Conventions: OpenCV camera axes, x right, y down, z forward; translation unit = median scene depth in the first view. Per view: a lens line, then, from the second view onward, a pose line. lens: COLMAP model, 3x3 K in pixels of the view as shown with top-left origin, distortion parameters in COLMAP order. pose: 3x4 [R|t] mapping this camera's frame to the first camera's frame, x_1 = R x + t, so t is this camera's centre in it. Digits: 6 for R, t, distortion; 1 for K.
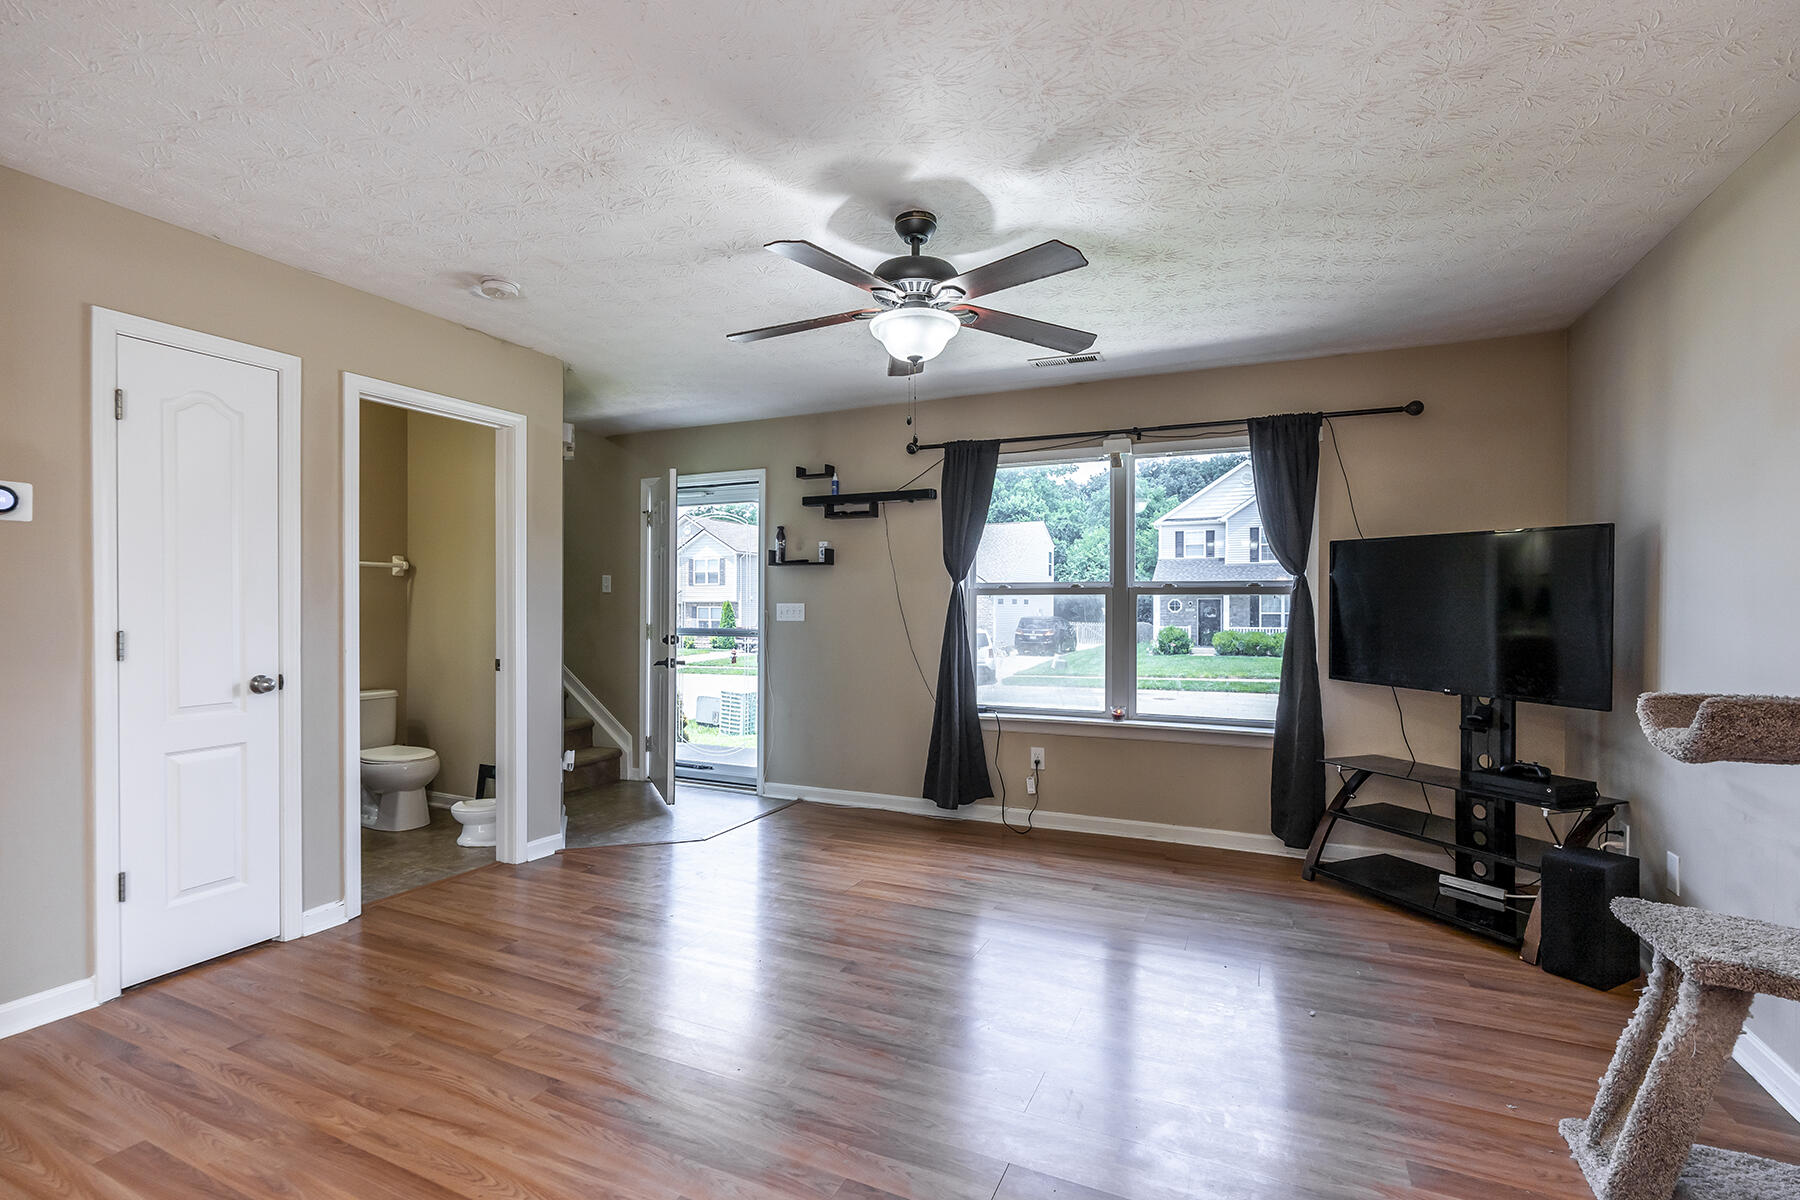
lens RADIAL K [[840.9, 0, 869.4], [0, 840.9, 604.5], [0, 0, 1]] dist [-0.001014, 0.000331]
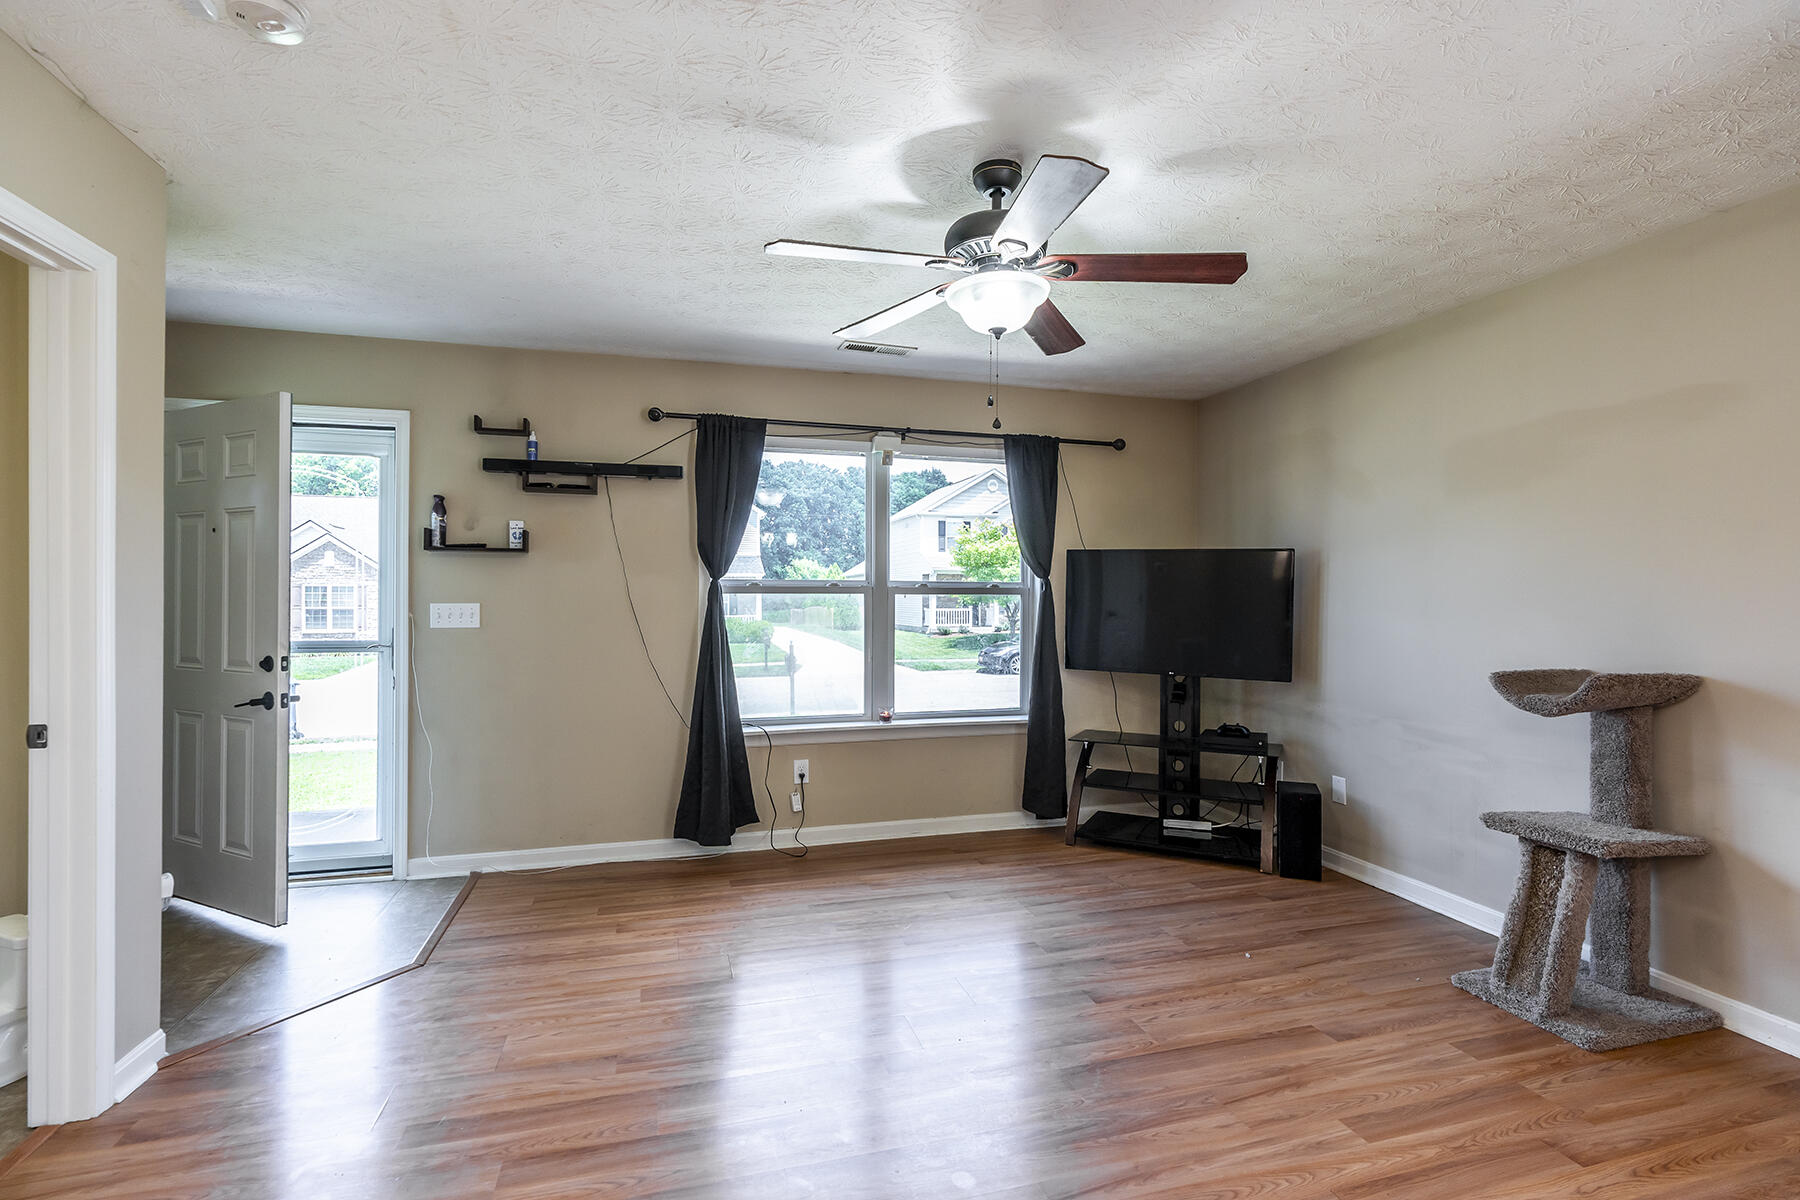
lens RADIAL K [[845.7, 0, 916.0], [0, 845.7, 593.5], [0, 0, 1]] dist [-0.005144, 0.001096]
pose [[0.742274, 0.001320, 0.670096, -0.326759], [-0.001640, 0.999999, -0.000153, -0.012105], [-0.670095, -0.000986, 0.742275, 0.227680]]
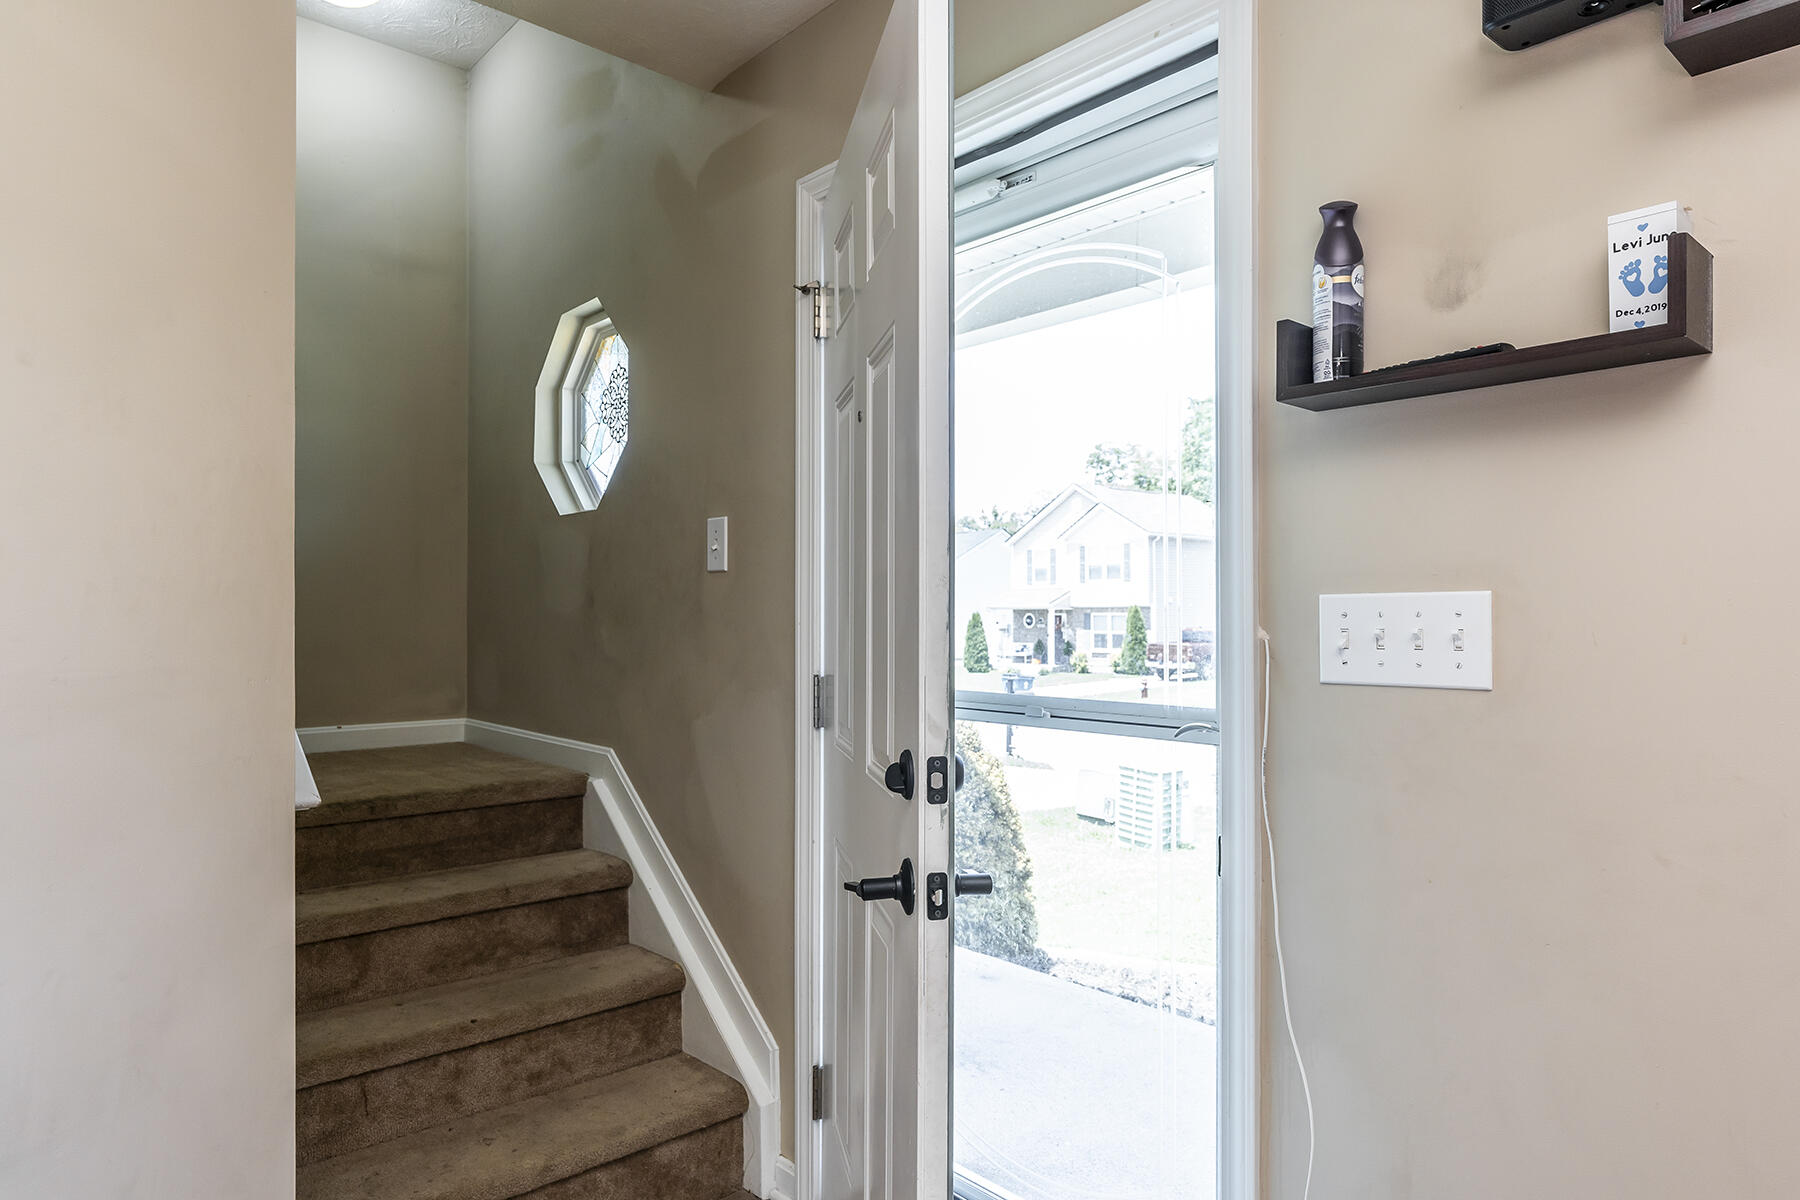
lens RADIAL K [[1075.3, 0, 900.0], [0, 1075.3, 600.0], [0, 0, 1]] dist [0.000444, -0.000018]
pose [[0.926708, -0.009261, -0.375667, -0.122202], [0.005582, 0.999925, -0.010880, 0.002299], [0.375740, 0.007985, 0.926691, 0.837743]]
